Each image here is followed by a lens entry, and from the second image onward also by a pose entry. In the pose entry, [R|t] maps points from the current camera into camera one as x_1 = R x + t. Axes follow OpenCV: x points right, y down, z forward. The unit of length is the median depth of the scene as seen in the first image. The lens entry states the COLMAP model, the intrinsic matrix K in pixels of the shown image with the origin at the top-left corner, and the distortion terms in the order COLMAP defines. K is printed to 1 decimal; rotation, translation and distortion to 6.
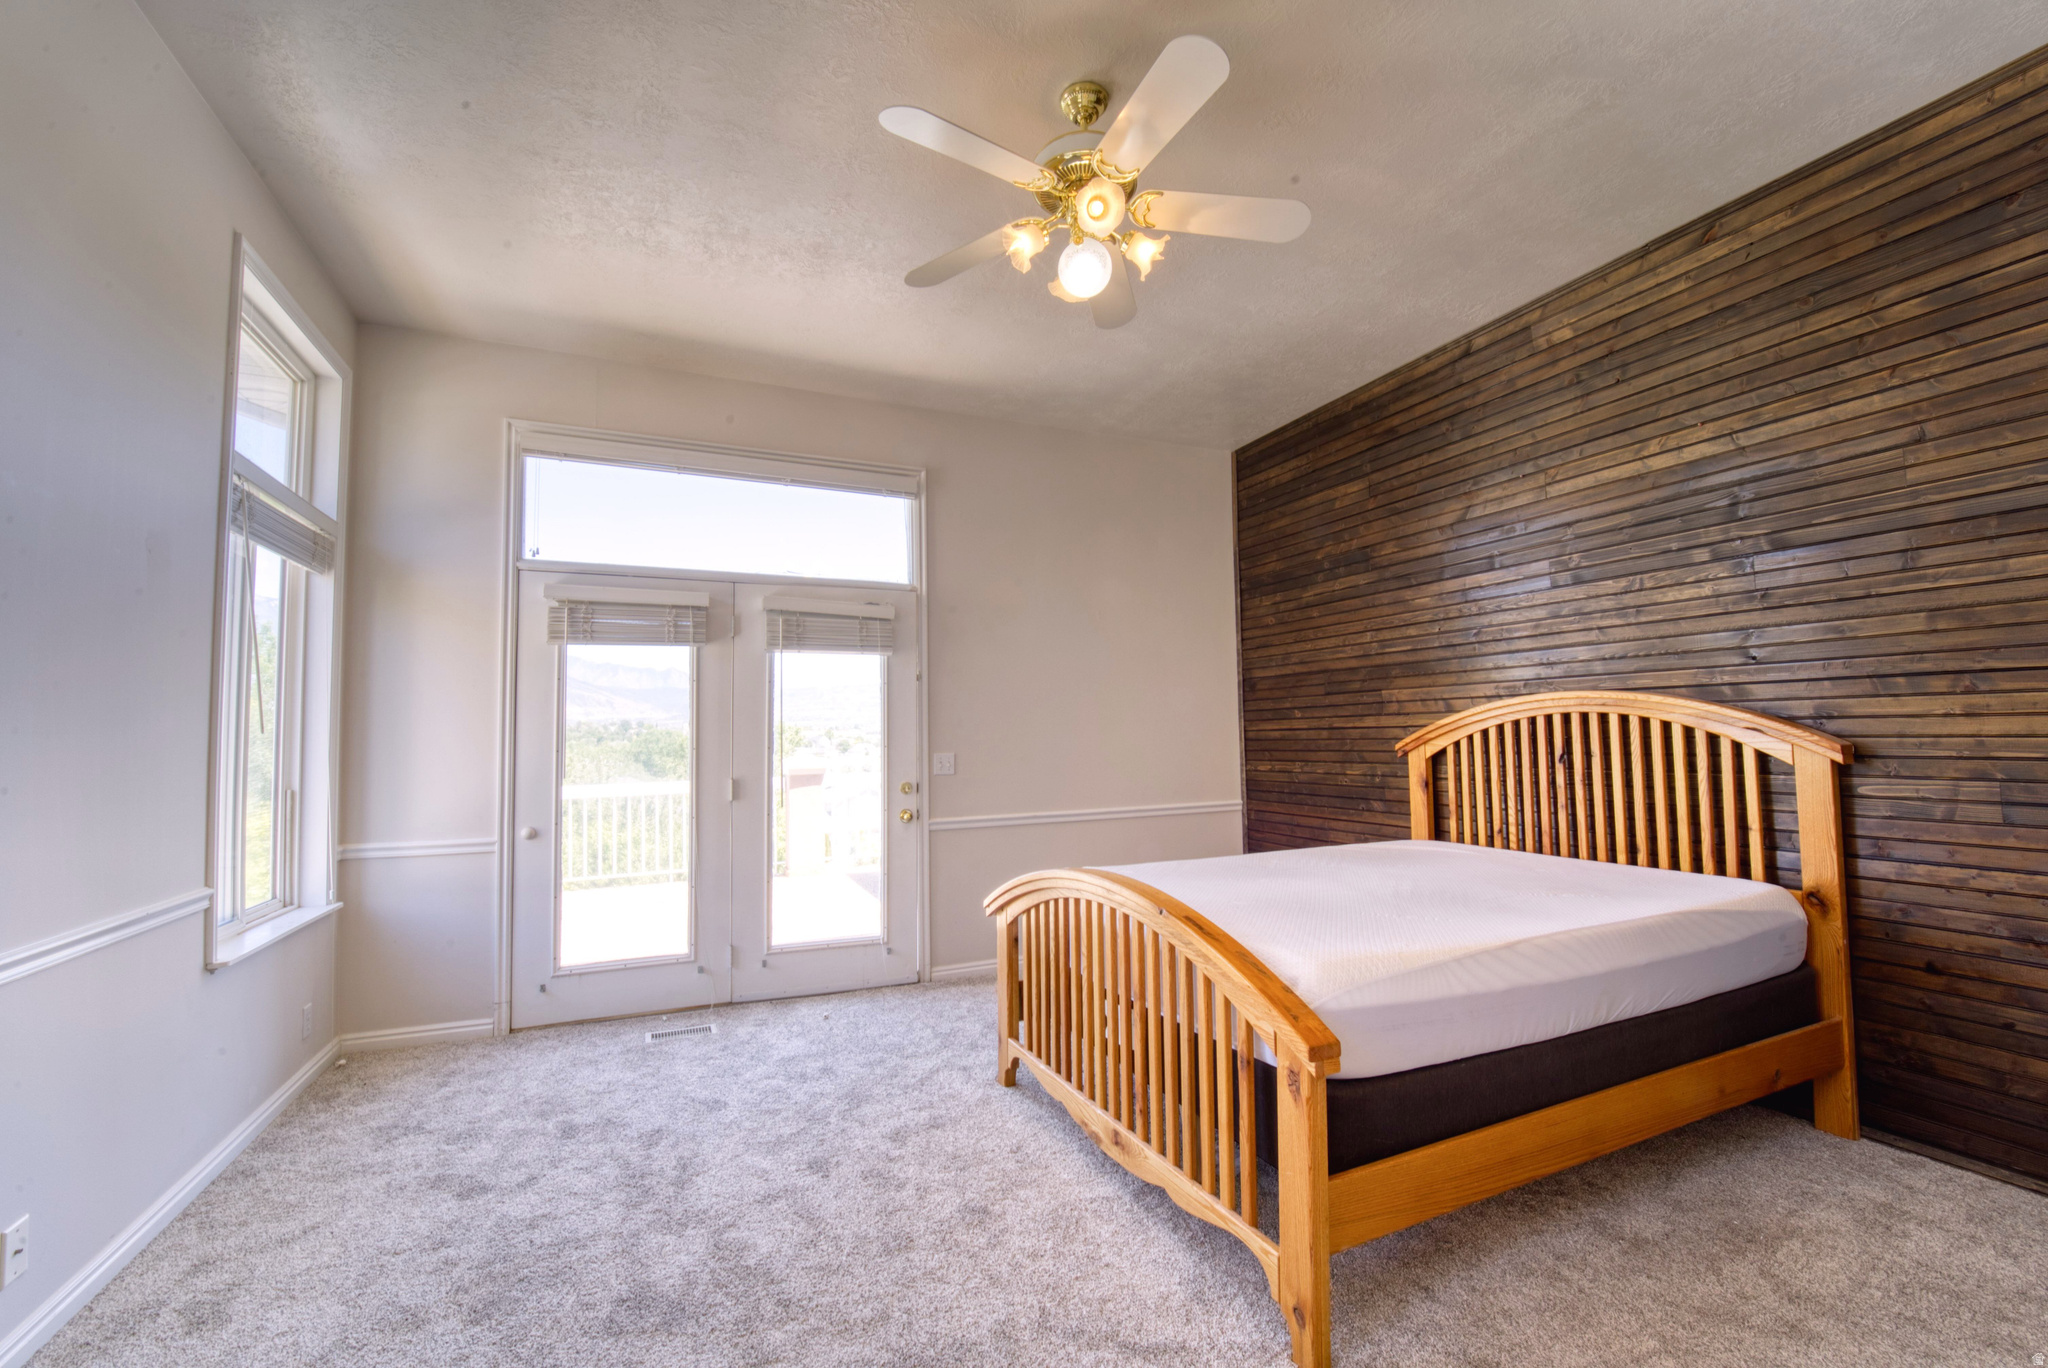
lens RADIAL K [[837.9, 0, 1021.0], [0, 837.9, 686.3], [0, 0, 1]] dist [-0.020183, -0.001217]
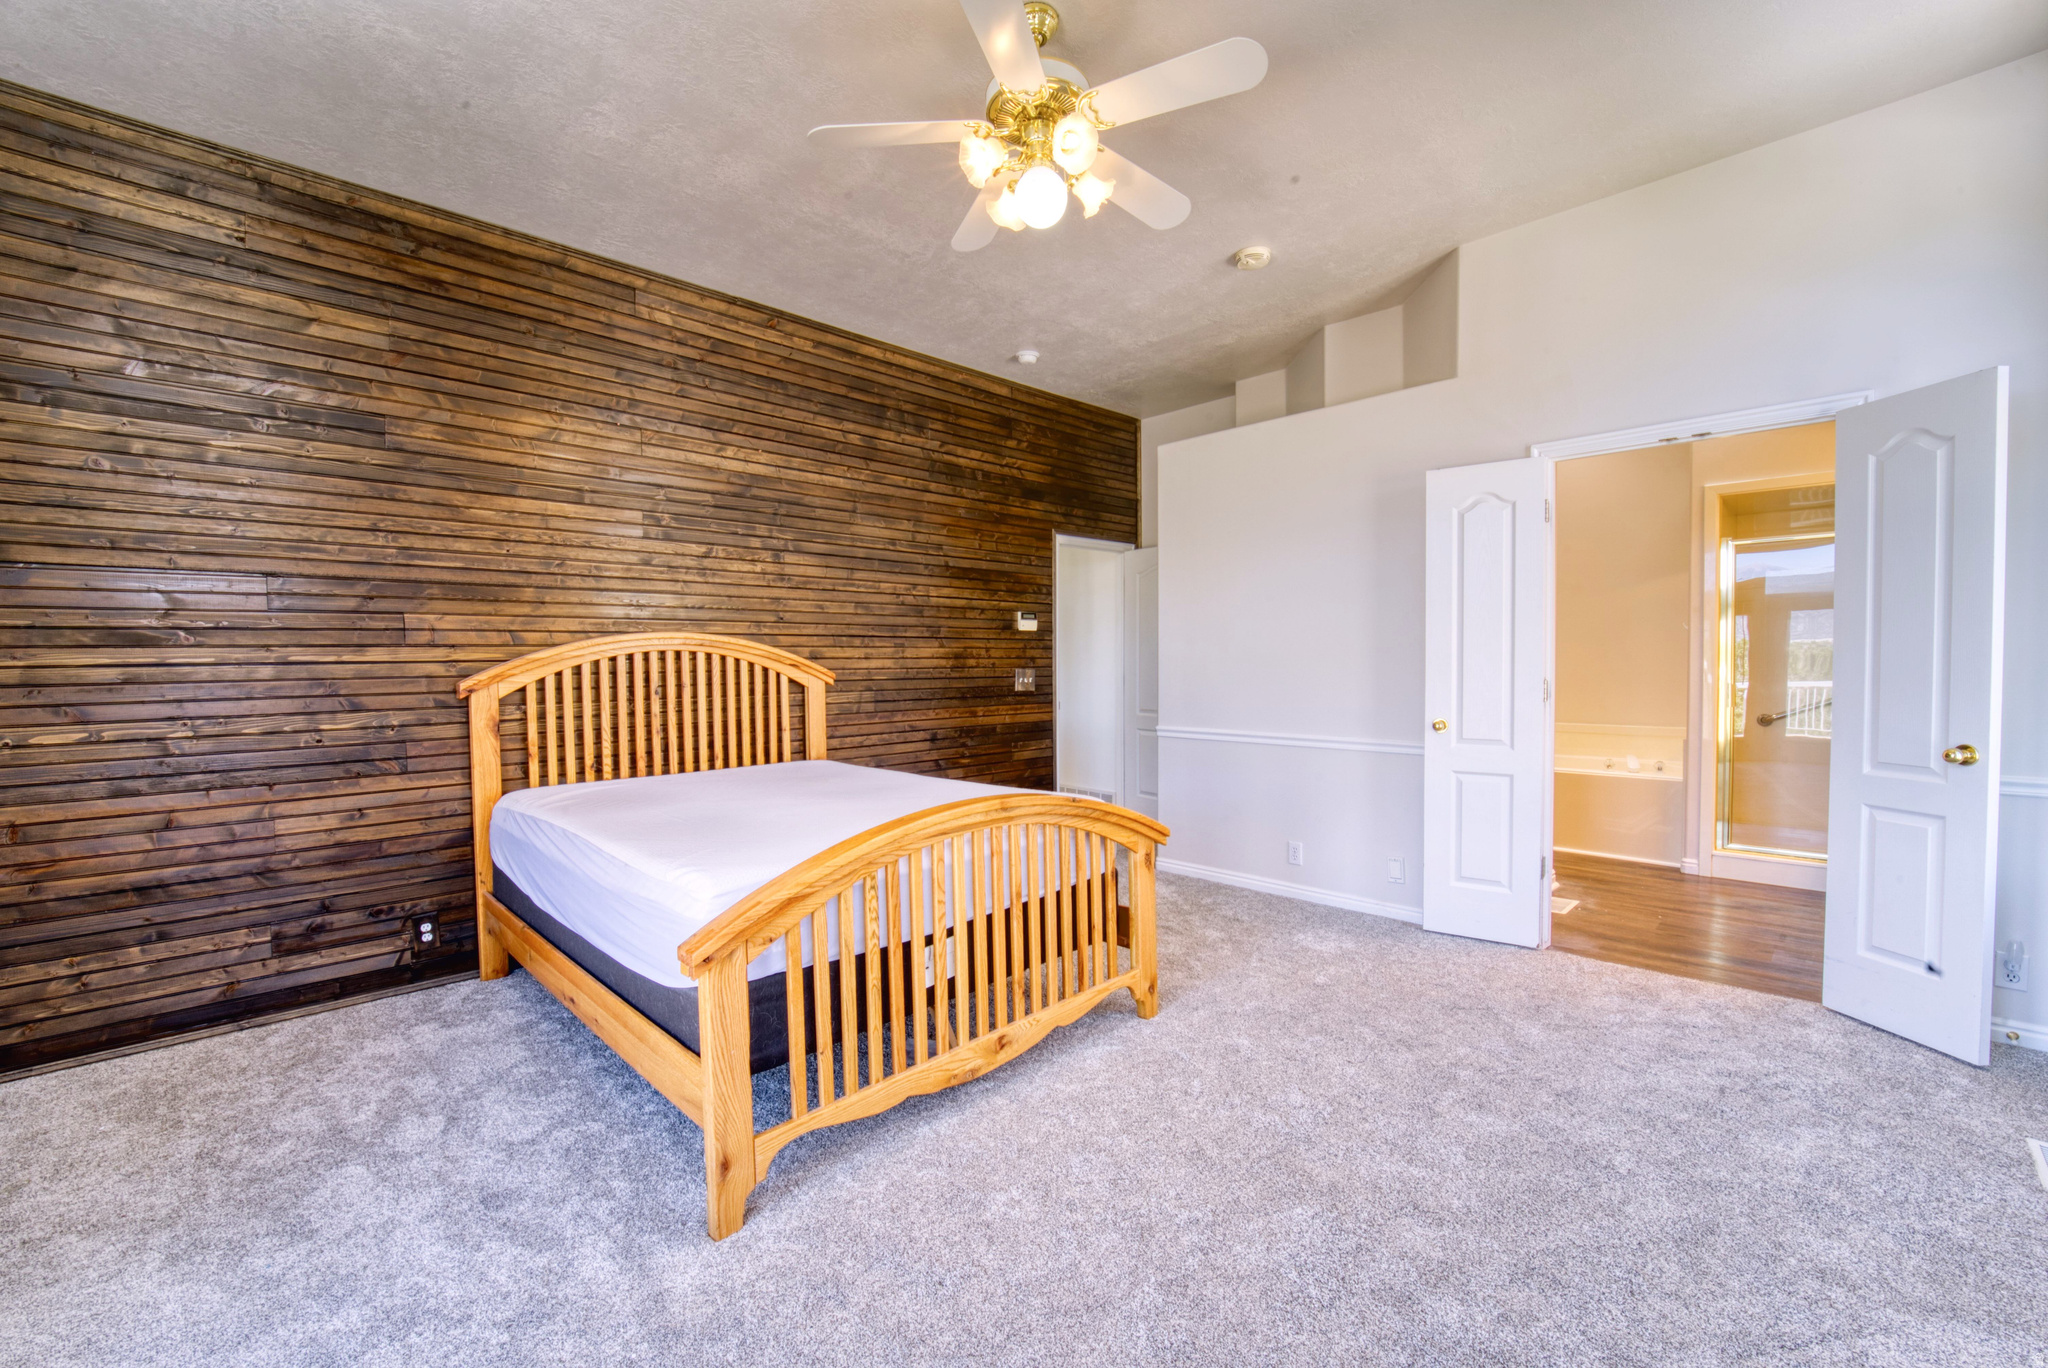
lens RADIAL K [[837.9, 0, 1021.0], [0, 837.9, 686.3], [0, 0, 1]] dist [-0.020183, -0.001217]
pose [[-0.356644, -0.010607, 0.934180, -0.605351], [-0.038526, 0.999252, -0.003363, 0.066617], [-0.933446, -0.037189, -0.356786, 0.952458]]
